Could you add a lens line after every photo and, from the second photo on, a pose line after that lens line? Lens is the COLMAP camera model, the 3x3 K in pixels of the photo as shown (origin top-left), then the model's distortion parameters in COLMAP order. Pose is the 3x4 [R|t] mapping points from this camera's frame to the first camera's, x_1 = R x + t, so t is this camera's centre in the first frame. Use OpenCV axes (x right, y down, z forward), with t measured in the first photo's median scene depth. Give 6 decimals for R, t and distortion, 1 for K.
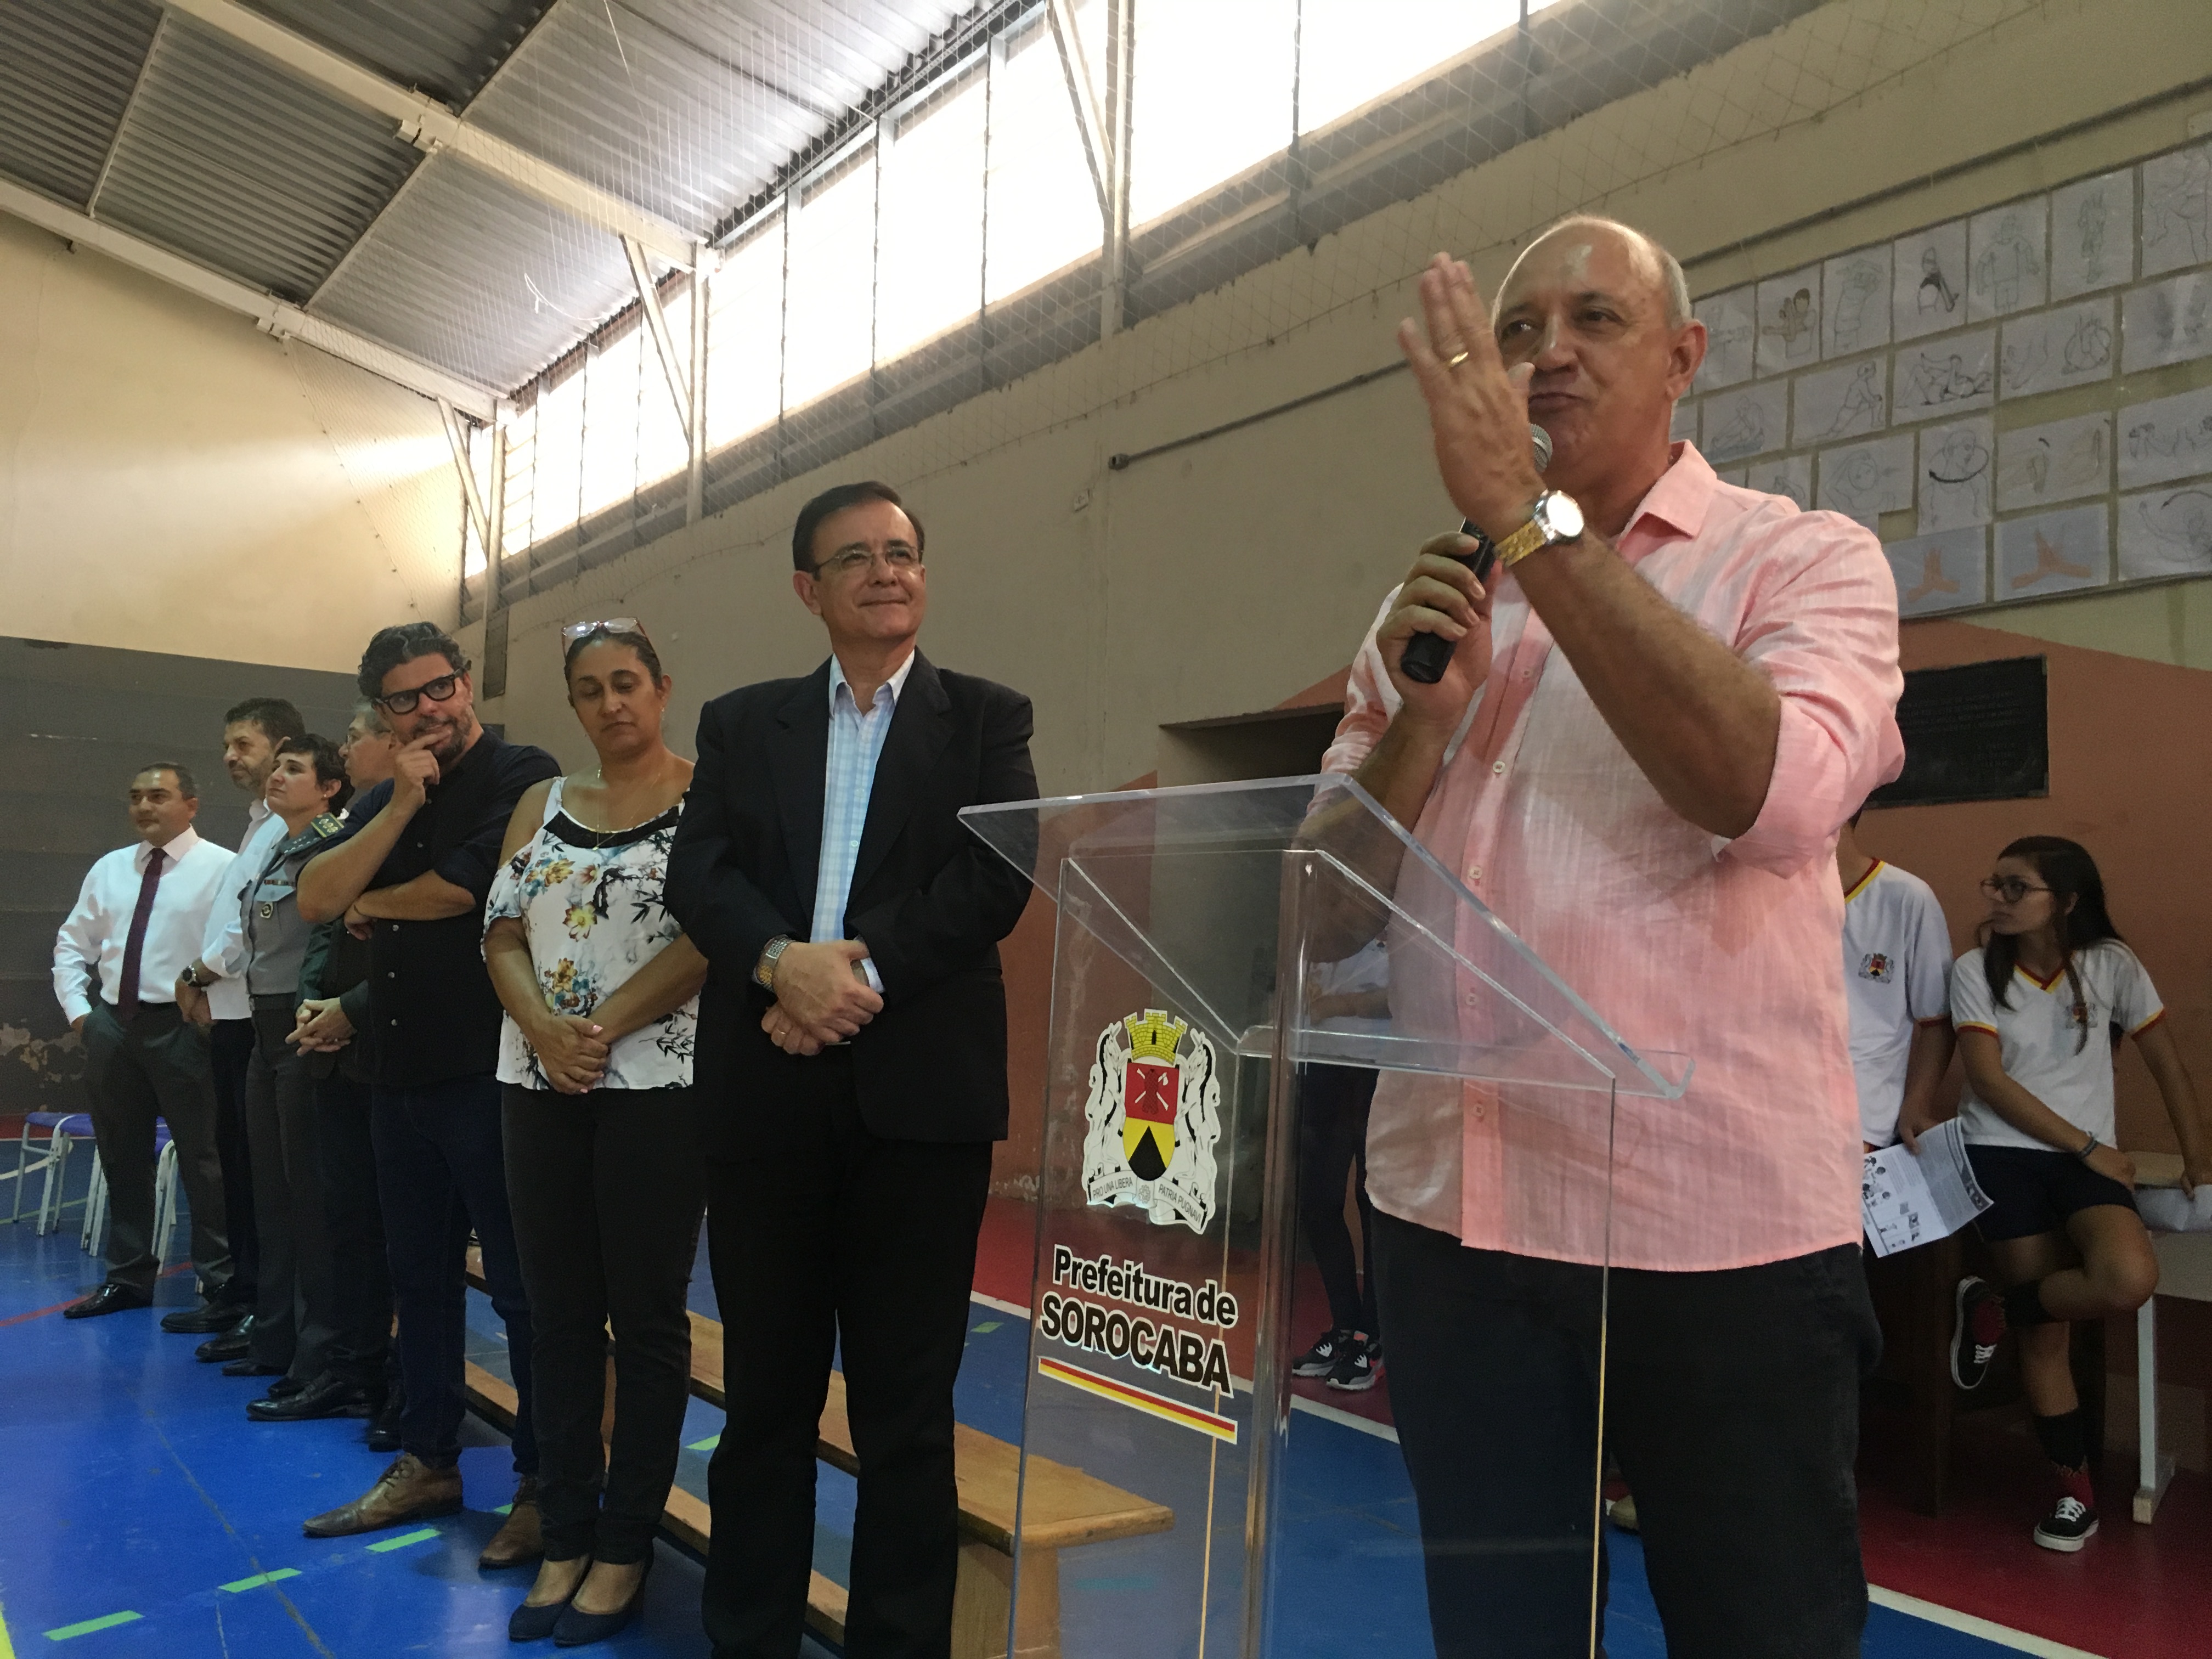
lens RADIAL K [[1882.5, 0, 1101.1], [0, 1882.5, 817.3], [0, 0, 1]] dist [0.088342, -0.127383]
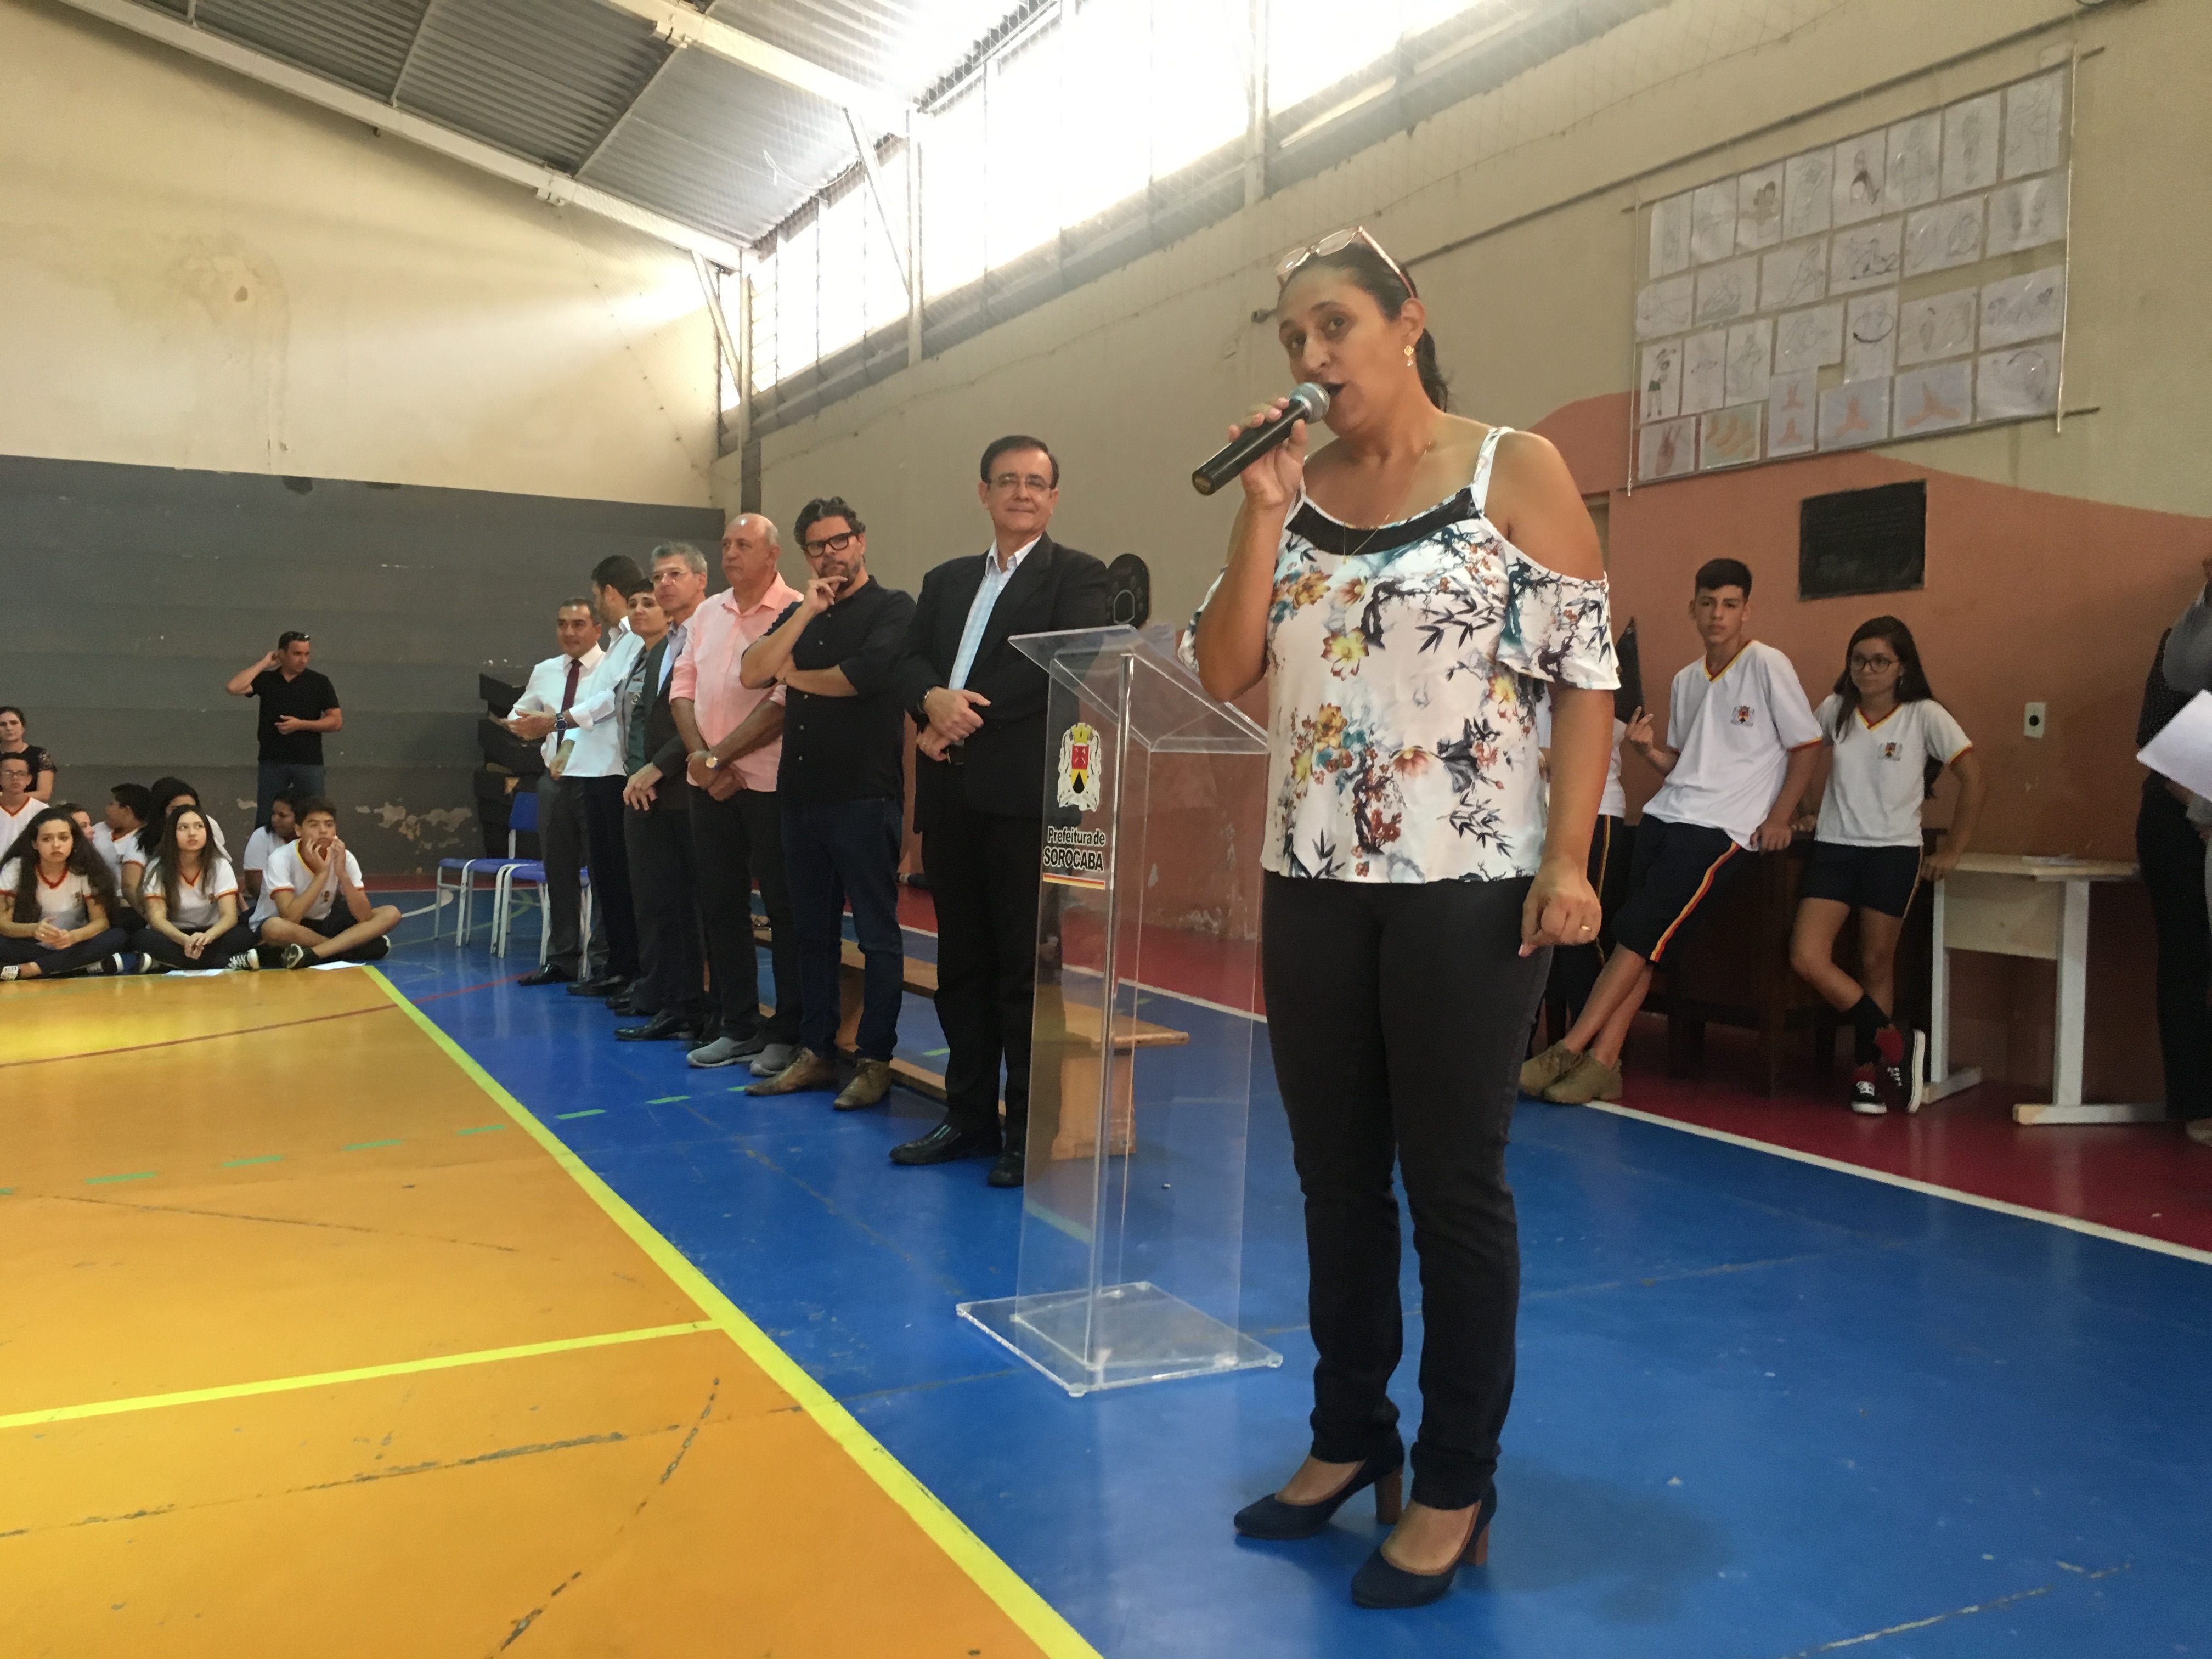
lens RADIAL K [[1882.5, 0, 1099.6], [0, 1882.5, 814.7], [0, 0, 1]] dist [0.088342, -0.127383]
pose [[0.991901, -0.010347, -0.126595, 0.087964], [0.023933, 0.994049, 0.106273, -0.008599], [0.124742, -0.108442, 0.986245, -0.338270]]
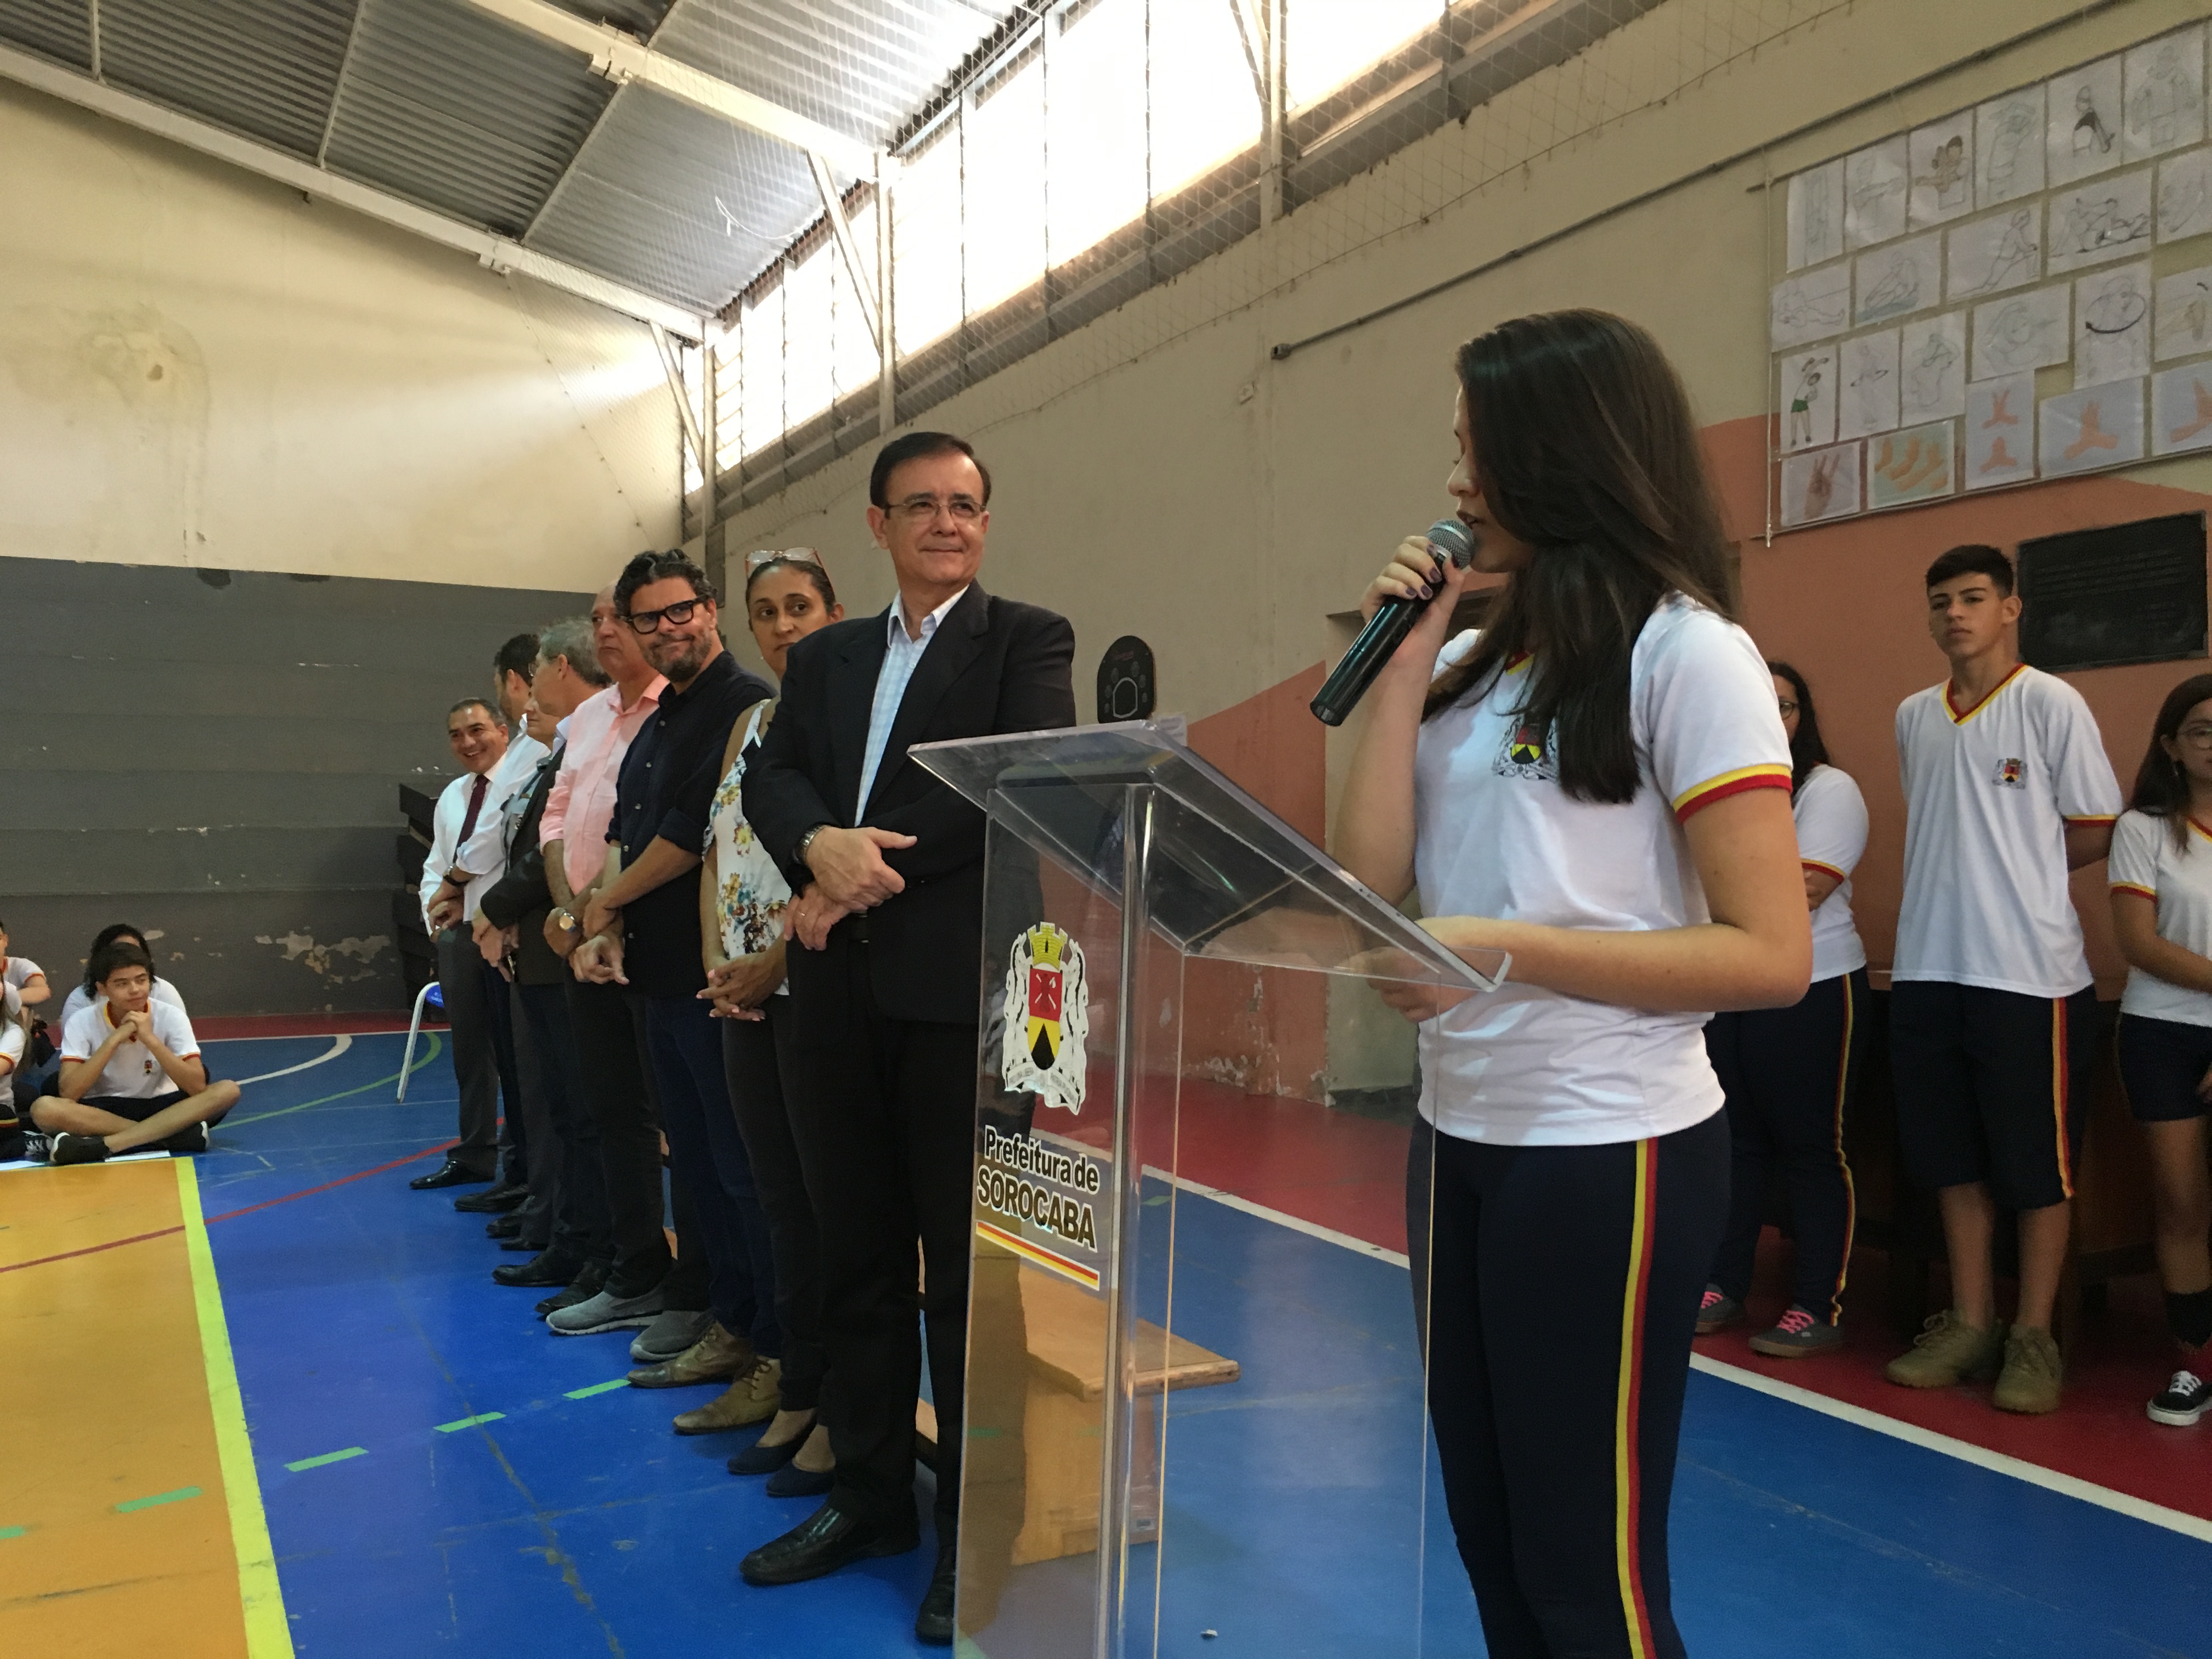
lens RADIAL K [[1882.5, 0, 1100.8], [0, 1882.5, 818.3], [0, 0, 1]] dist [0.088342, -0.127383]
pose [[0.991555, -0.030075, -0.126155, 0.052255], [0.037800, 0.997525, 0.059292, -0.007051], [0.124060, -0.063560, 0.990237, -0.032106]]
